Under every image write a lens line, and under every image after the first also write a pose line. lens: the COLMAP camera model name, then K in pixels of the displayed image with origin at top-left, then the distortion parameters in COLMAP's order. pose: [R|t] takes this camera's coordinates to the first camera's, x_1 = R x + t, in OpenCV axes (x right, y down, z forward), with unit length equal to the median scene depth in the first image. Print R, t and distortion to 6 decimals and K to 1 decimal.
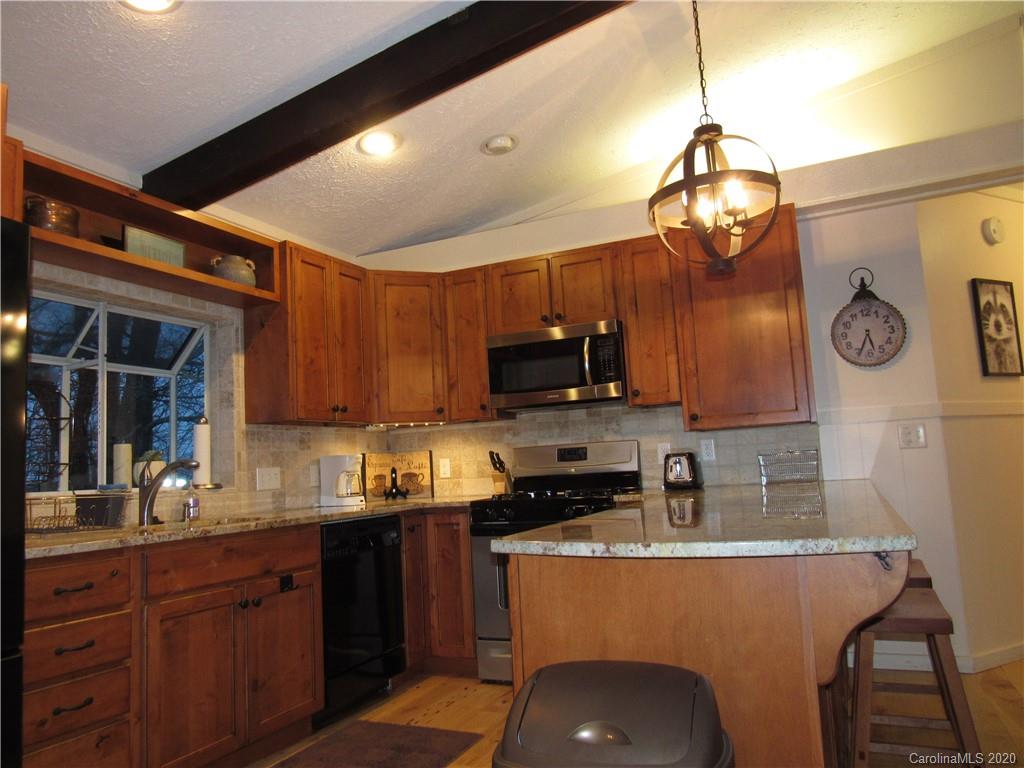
lens RADIAL K [[722.6, 0, 516.6], [0, 722.6, 389.5], [0, 0, 1]] dist [-0.040711, 0.005658]
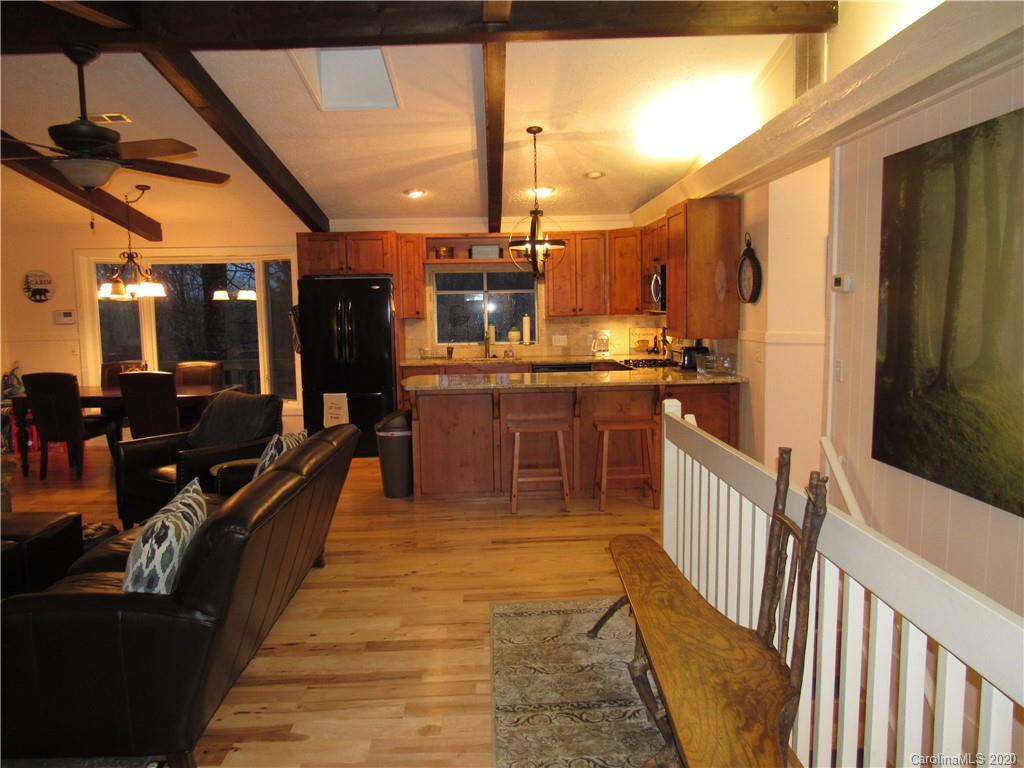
lens RADIAL K [[719.0, 0, 504.1], [0, 719.0, 383.1], [0, 0, 1]] dist [-0.033514, 0.002057]
pose [[0.450939, 0.138020, -0.881819, 1.567831], [0.093389, 0.975253, 0.200401, -0.208594], [0.887656, -0.172721, 0.426890, -0.086778]]
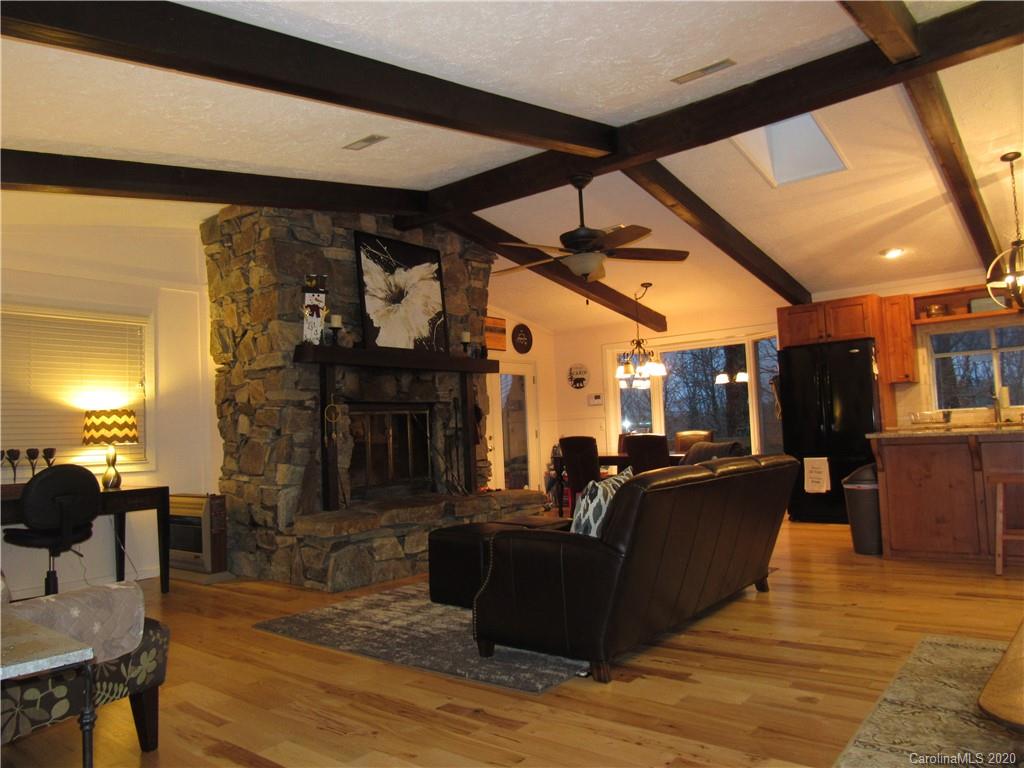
lens RADIAL K [[725.4, 0, 517.7], [0, 725.4, 389.0], [0, 0, 1]] dist [-0.043156, 0.032813]
pose [[-0.226403, 0.002323, -0.974031, 1.768245], [0.164660, 0.985696, -0.035923, -0.081597], [0.960015, -0.168517, -0.223547, 0.022558]]
